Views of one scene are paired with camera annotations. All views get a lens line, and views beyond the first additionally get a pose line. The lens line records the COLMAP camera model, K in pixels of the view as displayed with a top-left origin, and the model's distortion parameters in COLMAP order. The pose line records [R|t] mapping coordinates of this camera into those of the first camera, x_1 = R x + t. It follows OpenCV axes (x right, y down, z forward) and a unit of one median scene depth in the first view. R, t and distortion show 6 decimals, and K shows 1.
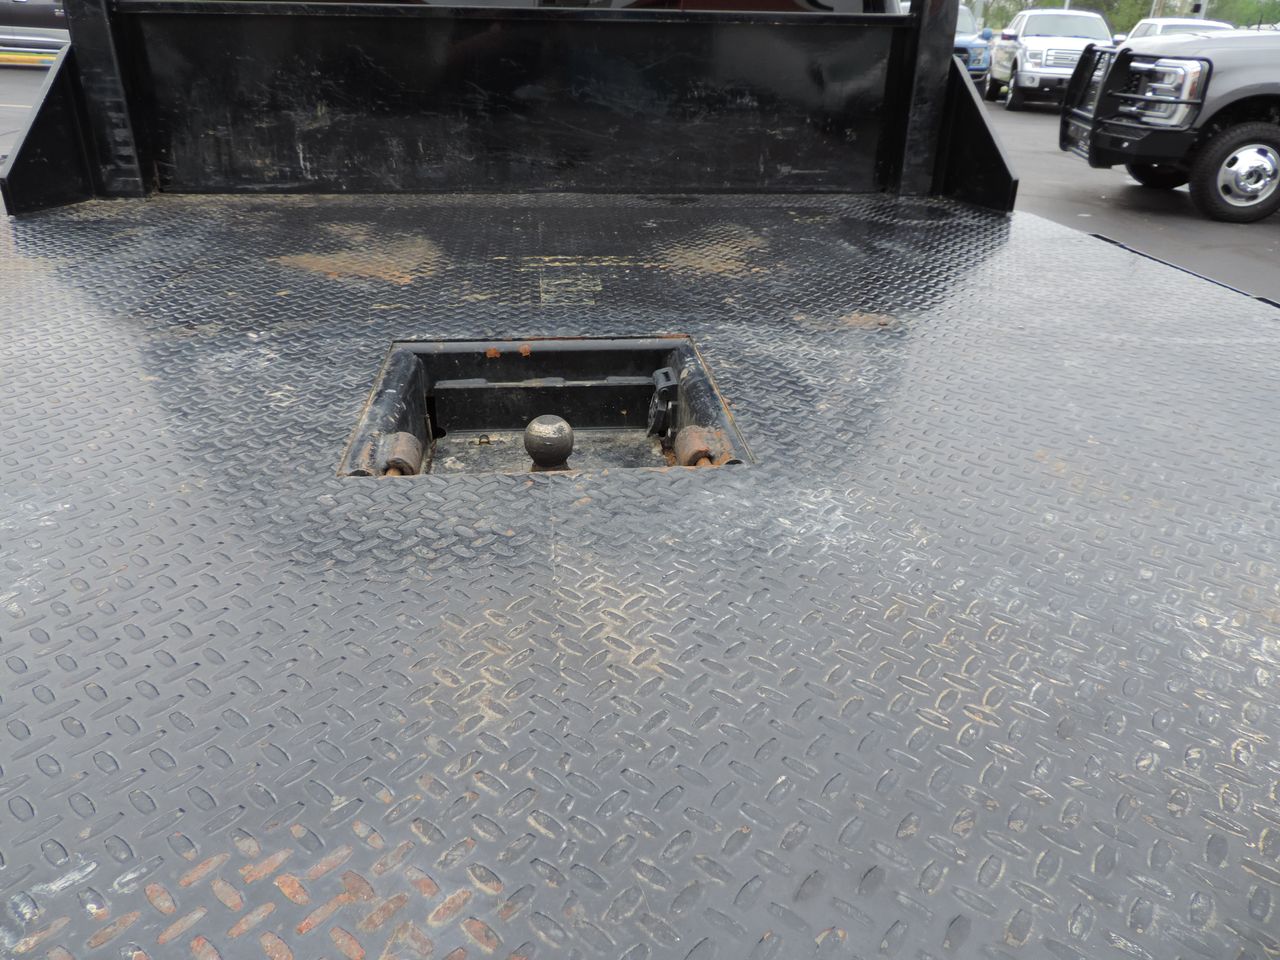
lens RADIAL K [[927.6, 0, 640.0], [0, 927.6, 480.0], [0, 0, 1]] dist [-0.008234, -0.018590]
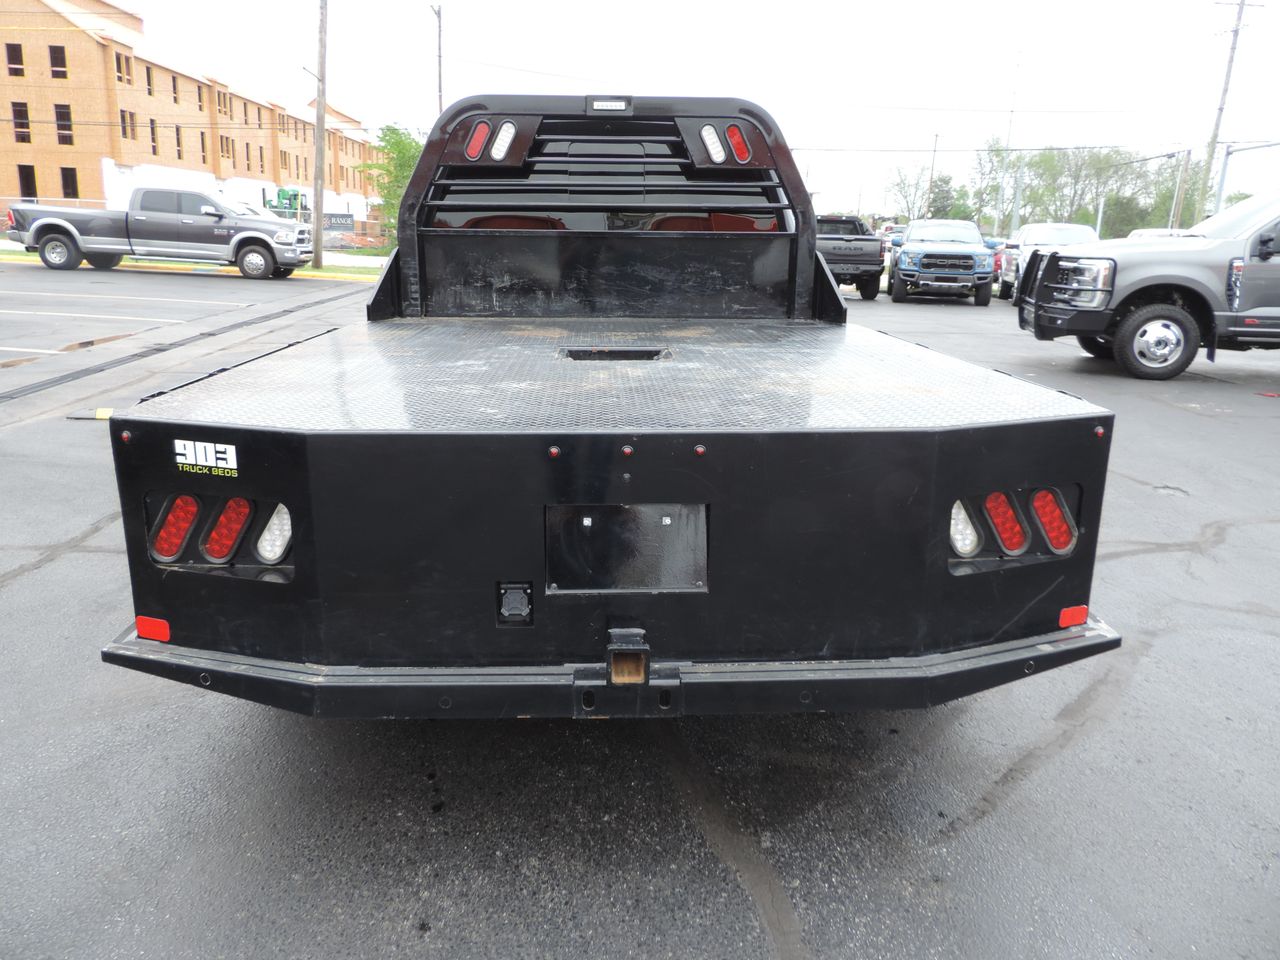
lens RADIAL K [[915.5, 0, 670.7], [0, 915.5, 483.0], [0, 0, 1]] dist [-0.034121, -0.009302]
pose [[0.999560, -0.000688, -0.029652, 0.074089], [-0.005117, 0.980738, -0.195262, 0.397060], [0.029215, 0.195328, 0.980303, -0.801340]]
